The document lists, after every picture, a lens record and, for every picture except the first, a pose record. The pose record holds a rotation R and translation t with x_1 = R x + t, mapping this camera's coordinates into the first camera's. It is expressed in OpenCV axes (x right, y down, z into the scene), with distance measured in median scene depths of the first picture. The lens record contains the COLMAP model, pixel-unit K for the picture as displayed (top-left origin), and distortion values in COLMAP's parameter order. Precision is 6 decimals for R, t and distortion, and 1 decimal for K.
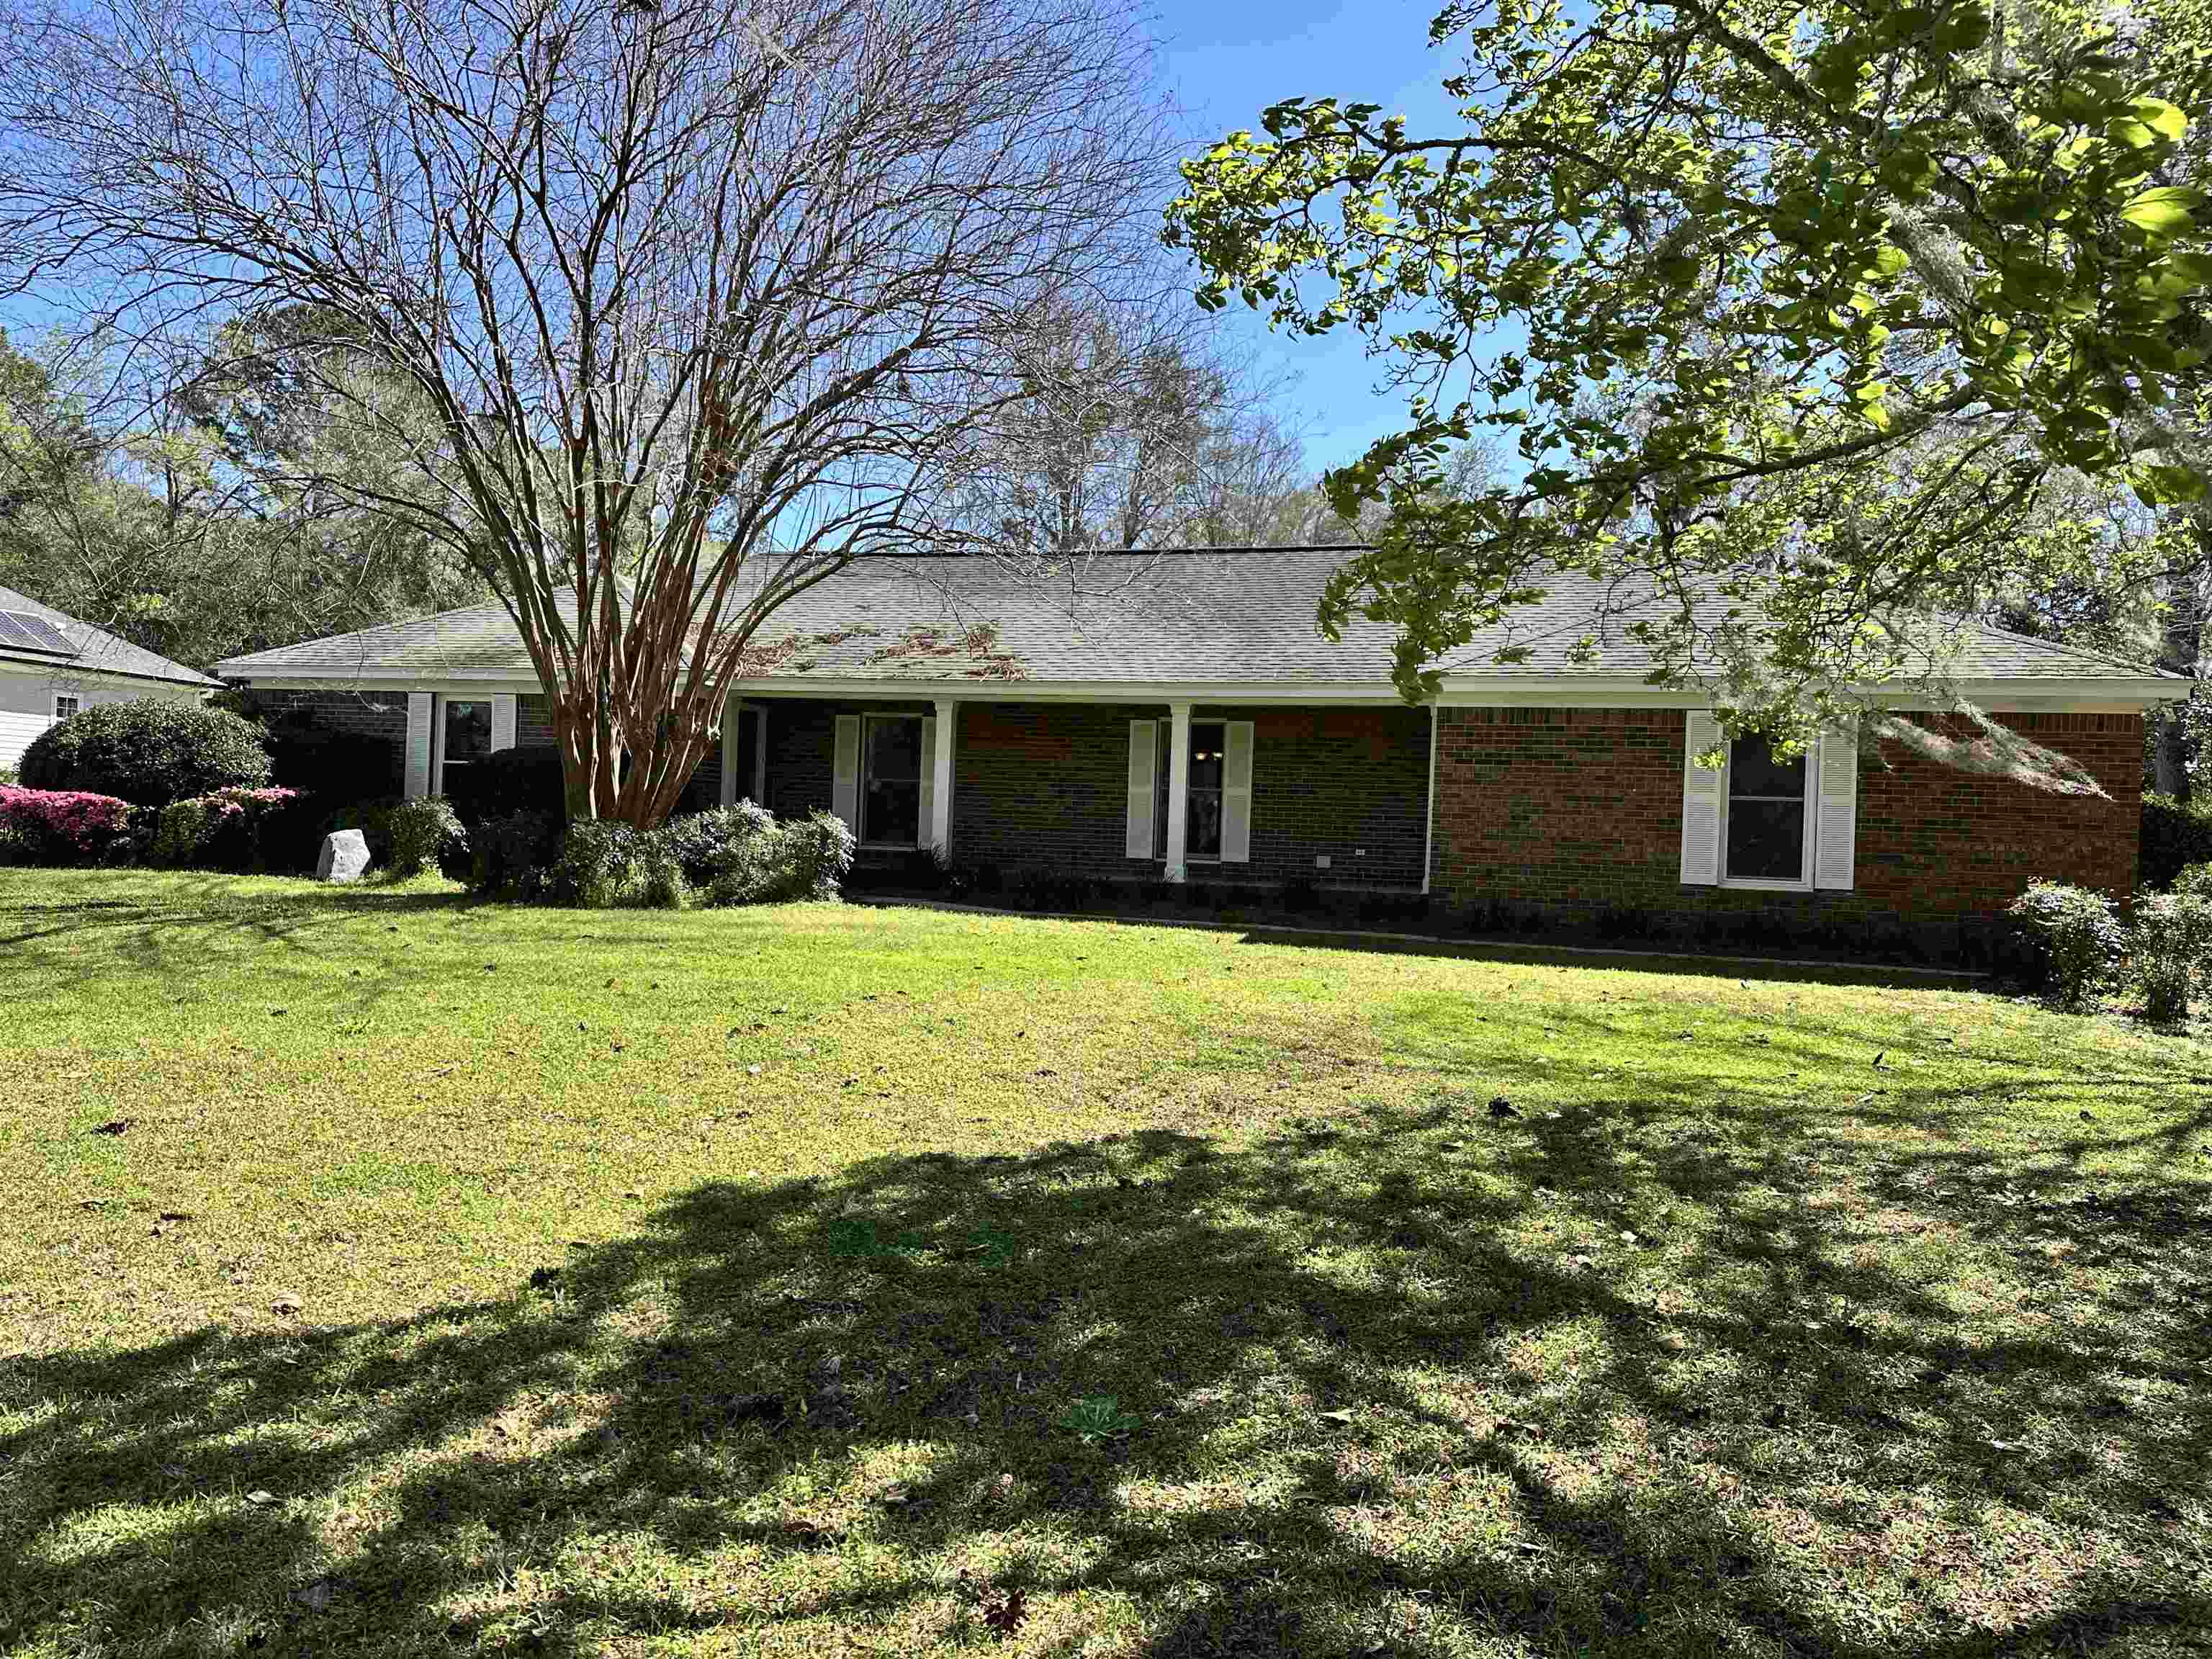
lens RADIAL K [[1545.4, 0, 1104.5], [0, 1545.4, 842.2], [0, 0, 1]] dist [0.078554, -0.083650]
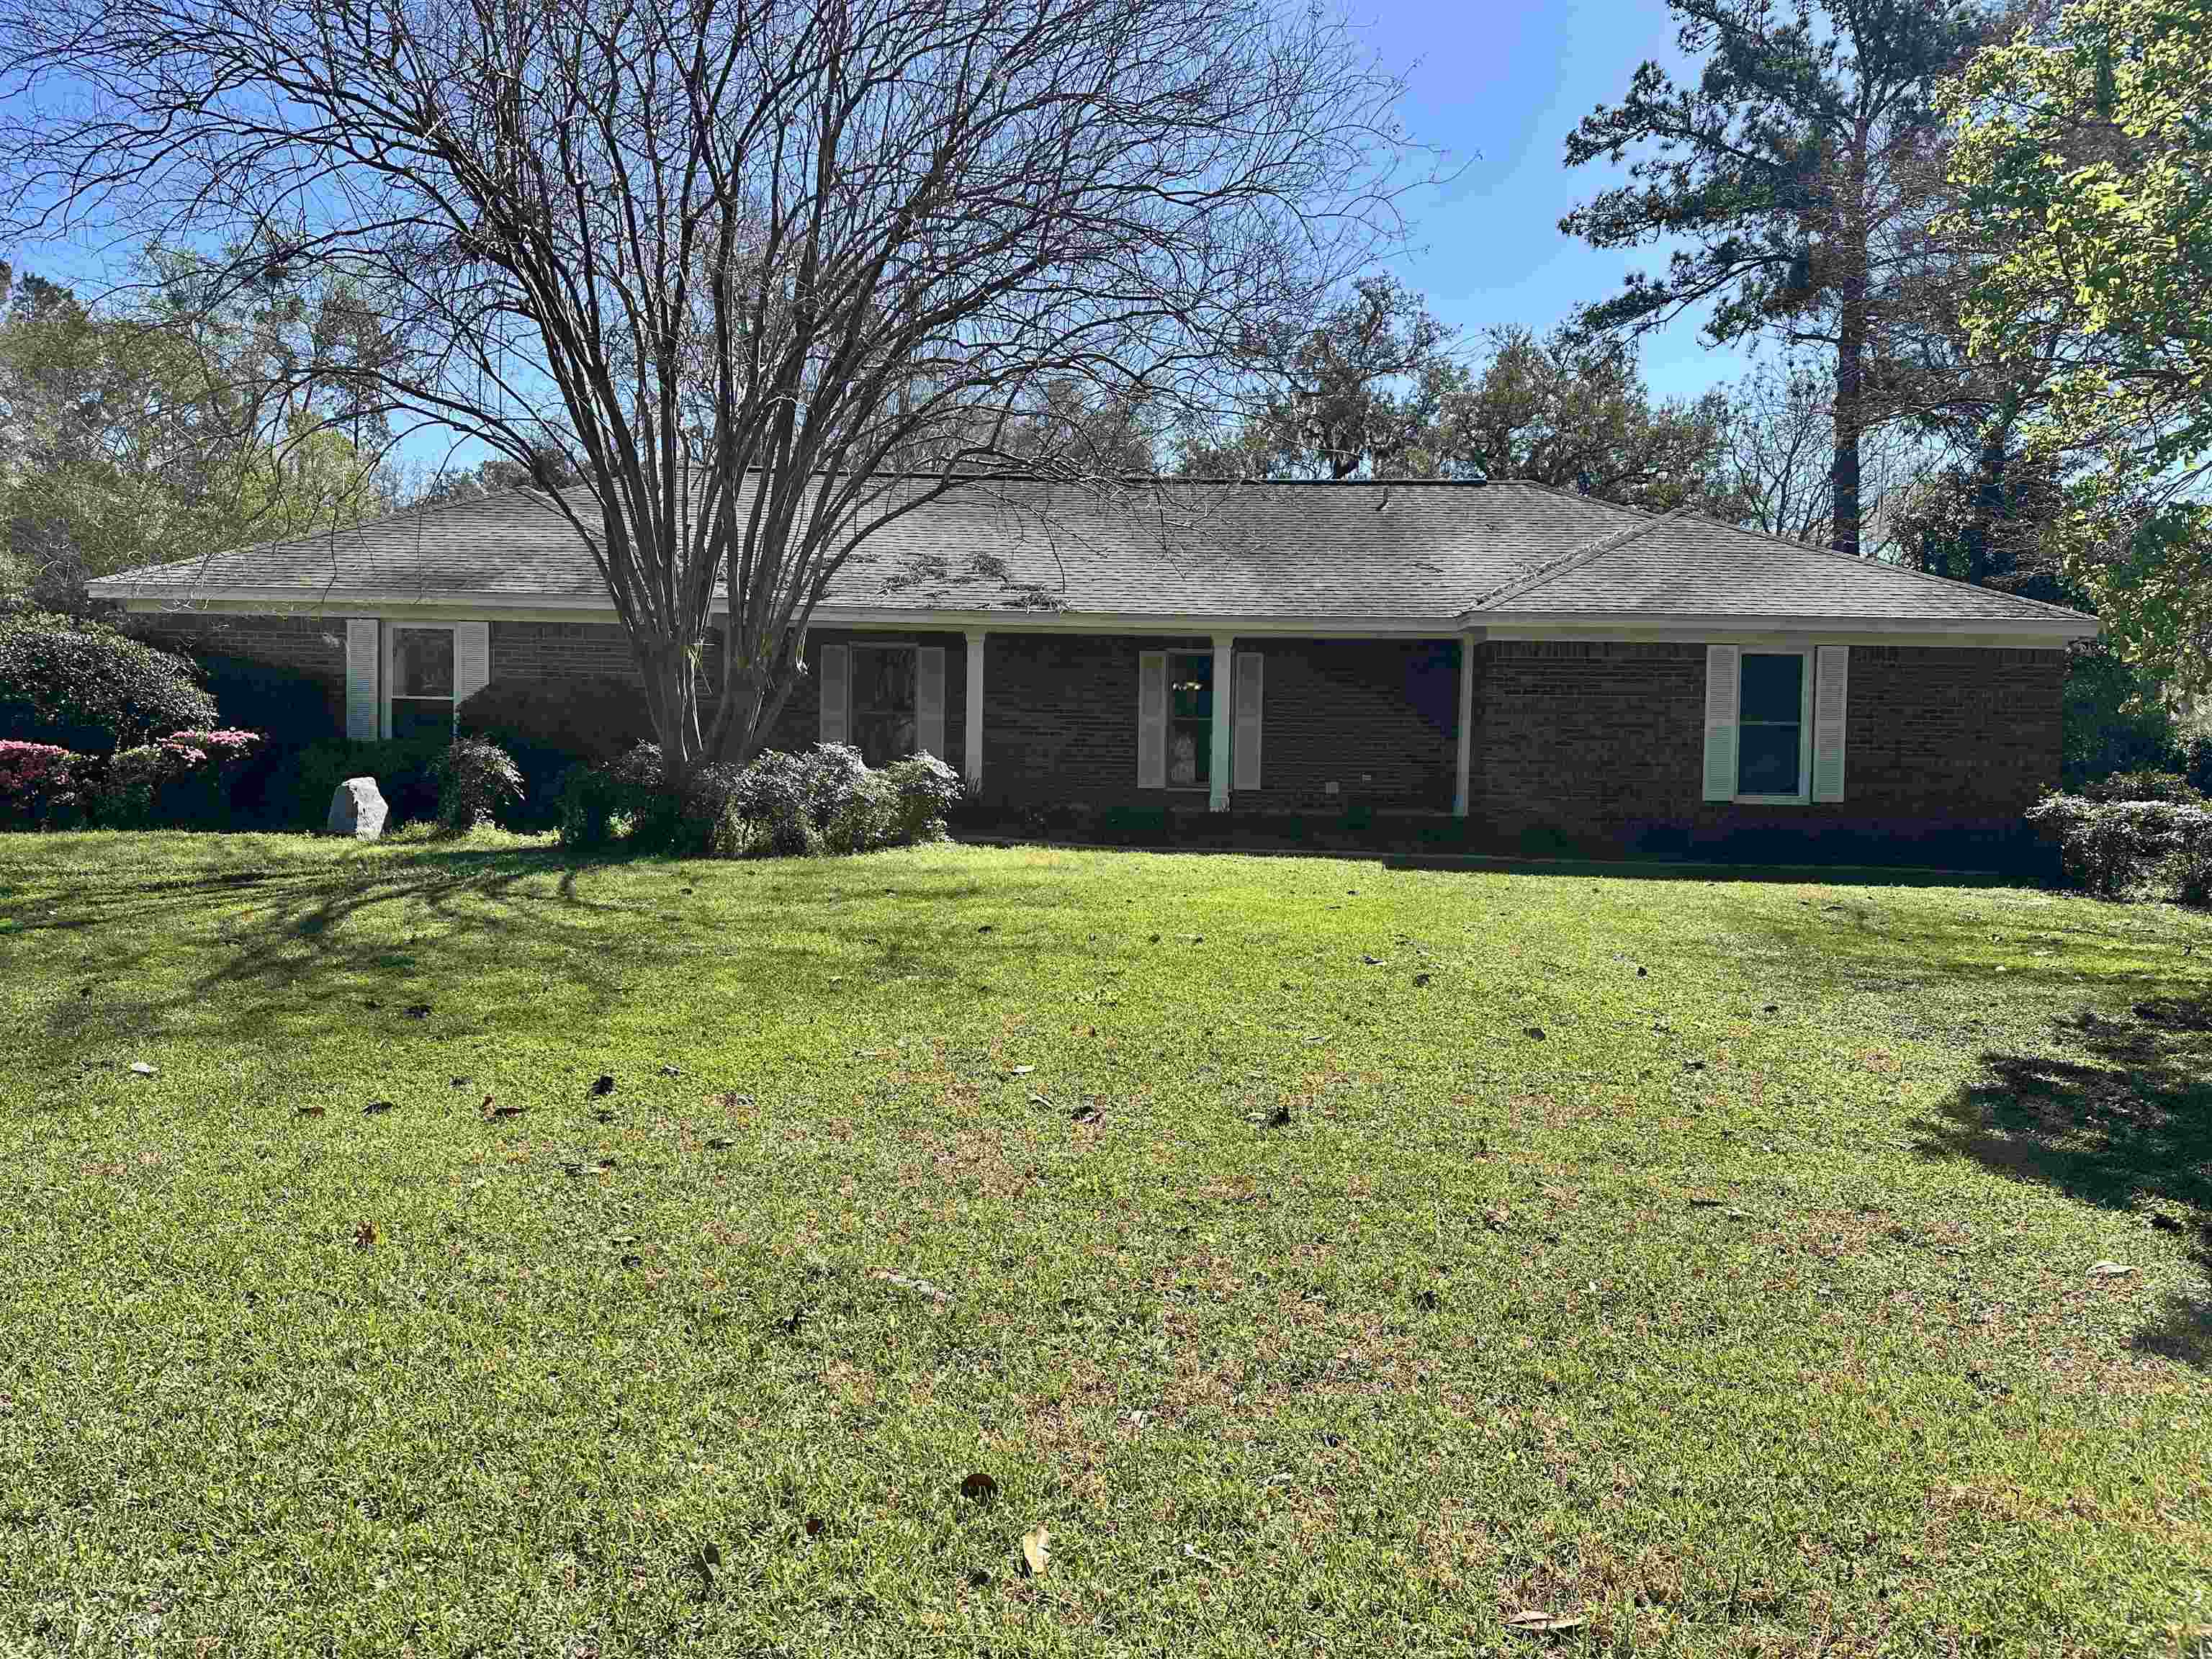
lens RADIAL K [[1545.4, 0, 1098.5], [0, 1545.4, 816.0], [0, 0, 1]] dist [0.078554, -0.083650]
pose [[0.962637, -0.028248, 0.269318, -0.323419], [0.019648, 0.999209, 0.034578, -0.008945], [-0.270082, -0.027995, 0.962430, 0.048571]]
